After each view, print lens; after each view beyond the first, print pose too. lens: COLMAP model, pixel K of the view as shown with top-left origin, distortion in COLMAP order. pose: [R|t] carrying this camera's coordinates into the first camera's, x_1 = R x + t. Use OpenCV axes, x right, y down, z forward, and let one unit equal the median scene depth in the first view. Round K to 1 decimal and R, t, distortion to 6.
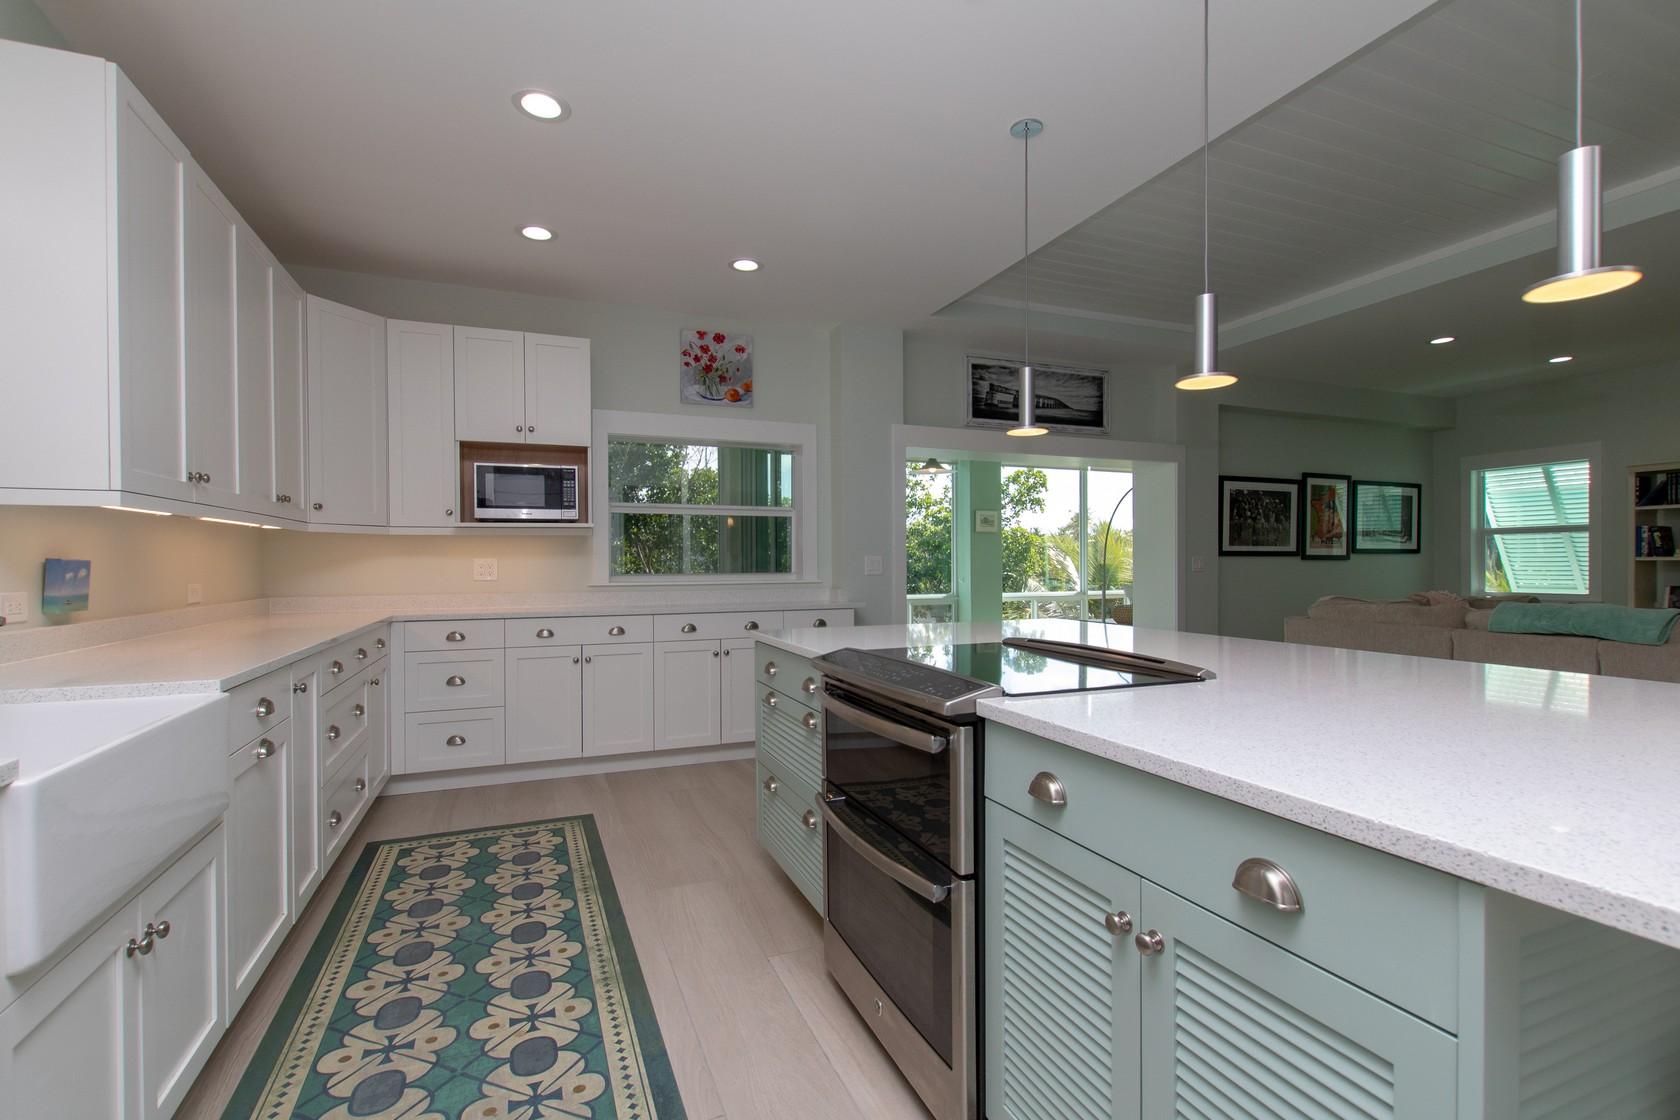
lens RADIAL K [[768.5, 0, 838.7], [0, 768.5, 565.8], [0, 0, 1]] dist [0.005816, 0.000303]
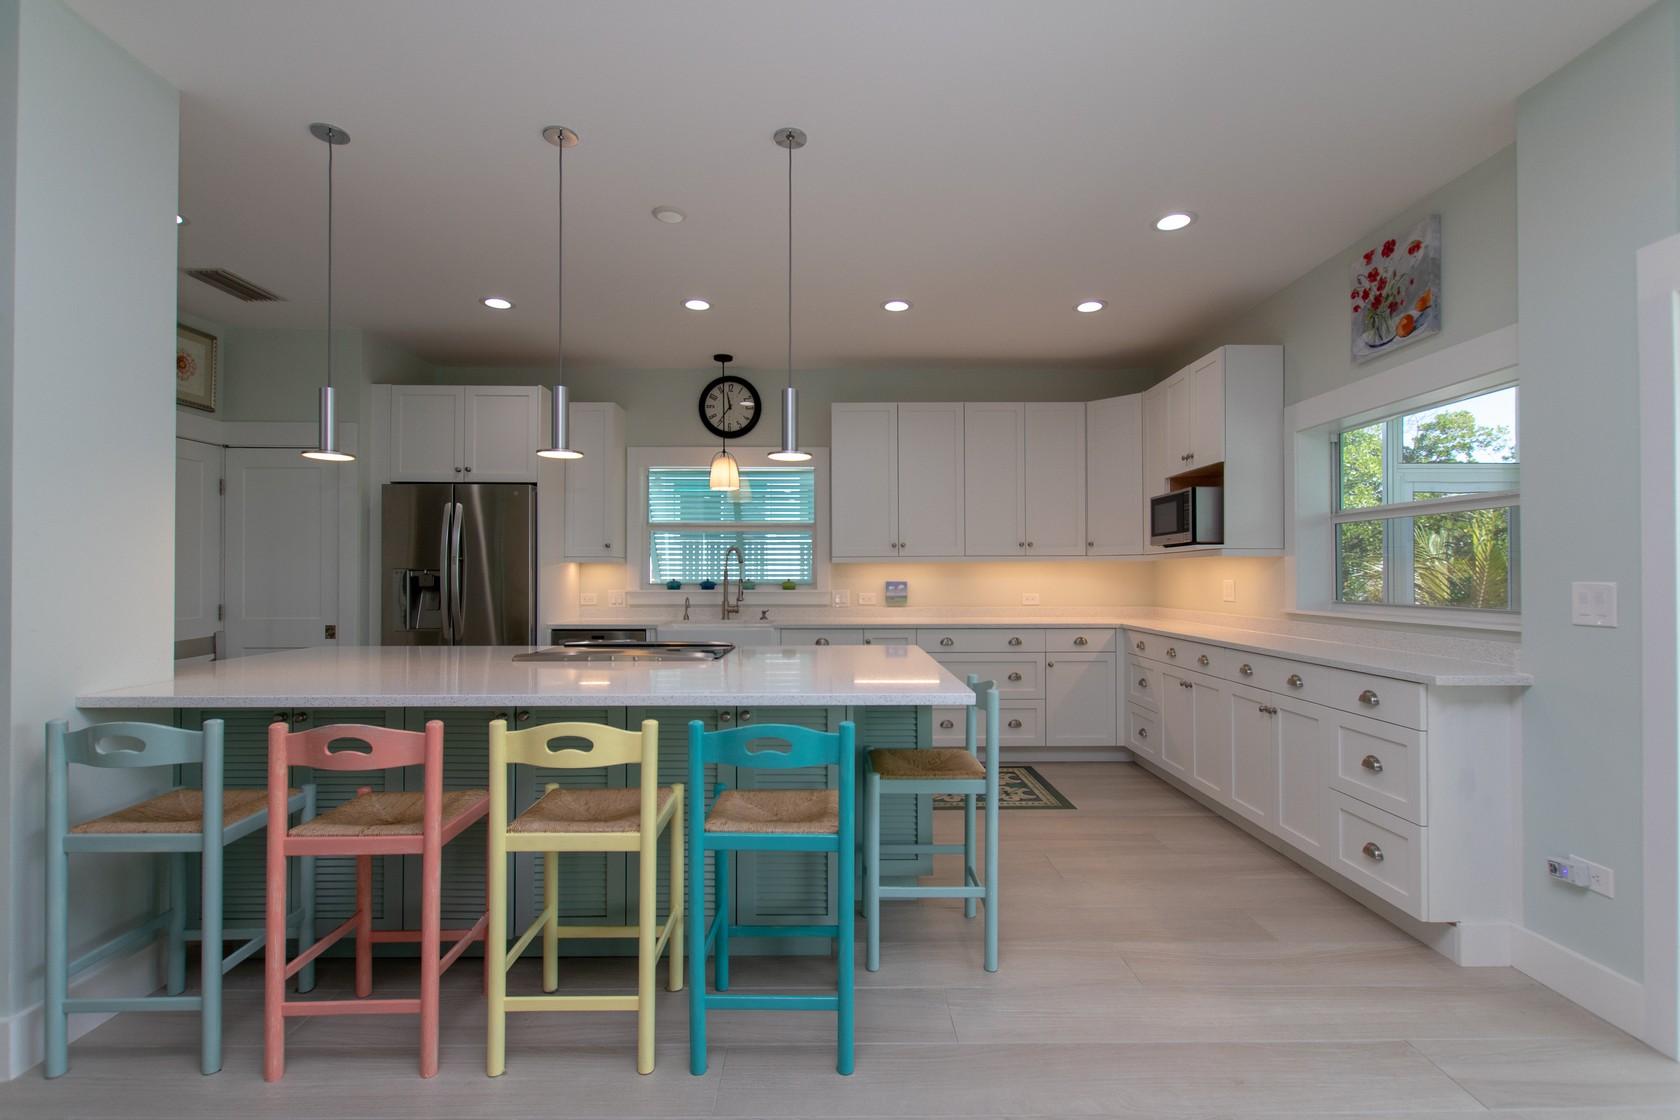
lens RADIAL K [[768.5, 0, 845.1], [0, 768.5, 570.6], [0, 0, 1]] dist [0.005816, 0.000303]
pose [[-0.350993, -0.004499, -0.936367, 0.636330], [-0.002435, 0.999989, -0.003892, -0.014484], [0.936375, 0.000914, -0.351000, 0.802140]]
